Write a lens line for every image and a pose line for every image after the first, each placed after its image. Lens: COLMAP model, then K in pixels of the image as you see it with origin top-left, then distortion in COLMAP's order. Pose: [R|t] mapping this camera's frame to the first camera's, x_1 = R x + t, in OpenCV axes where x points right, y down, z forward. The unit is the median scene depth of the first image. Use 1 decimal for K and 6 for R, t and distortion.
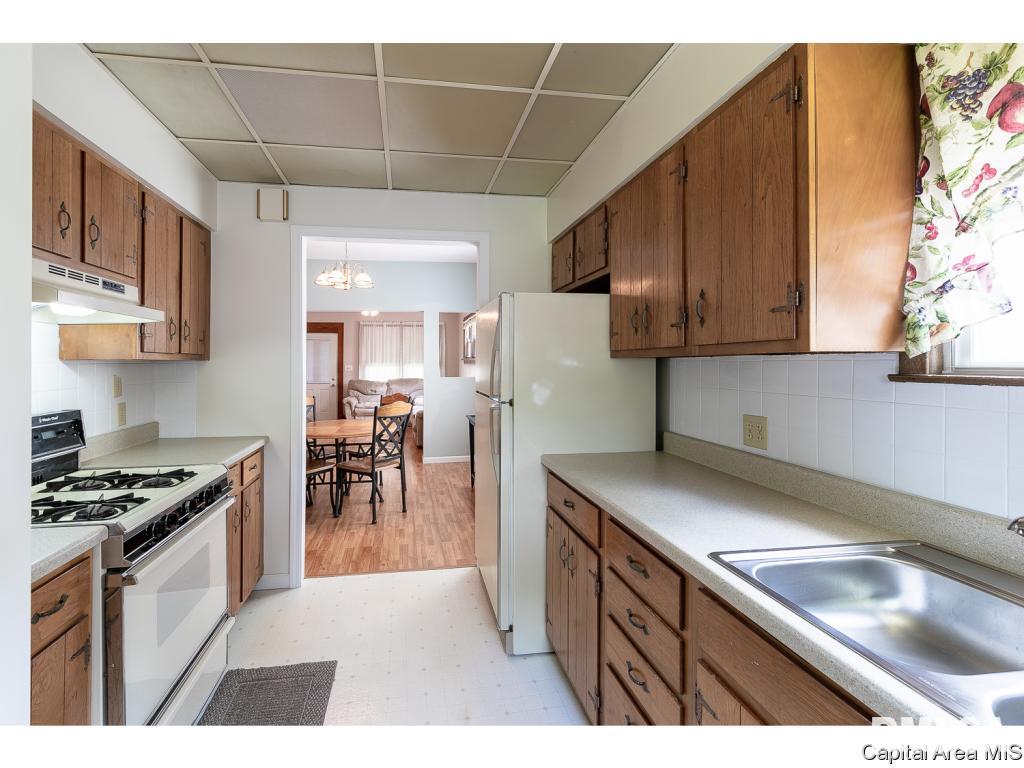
lens RADIAL K [[444.2, 0, 463.3], [0, 444.2, 359.5], [0, 0, 1]] dist [0.000116, -0.000012]
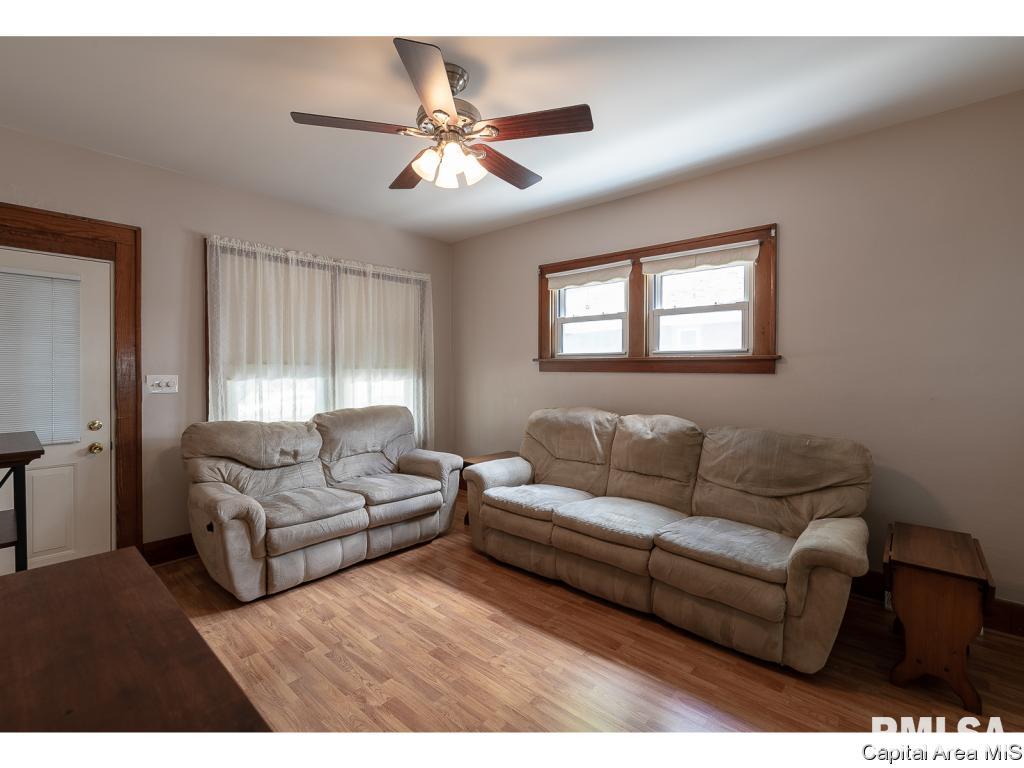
lens RADIAL K [[451.6, 0, 524.6], [0, 451.6, 371.1], [0, 0, 1]] dist [0.000125, -0.000062]
pose [[0.746604, -0.004614, 0.665253, -0.281010], [-0.006352, 0.999881, 0.014064, 0.004583], [-0.665239, -0.014726, 0.746486, 0.615380]]
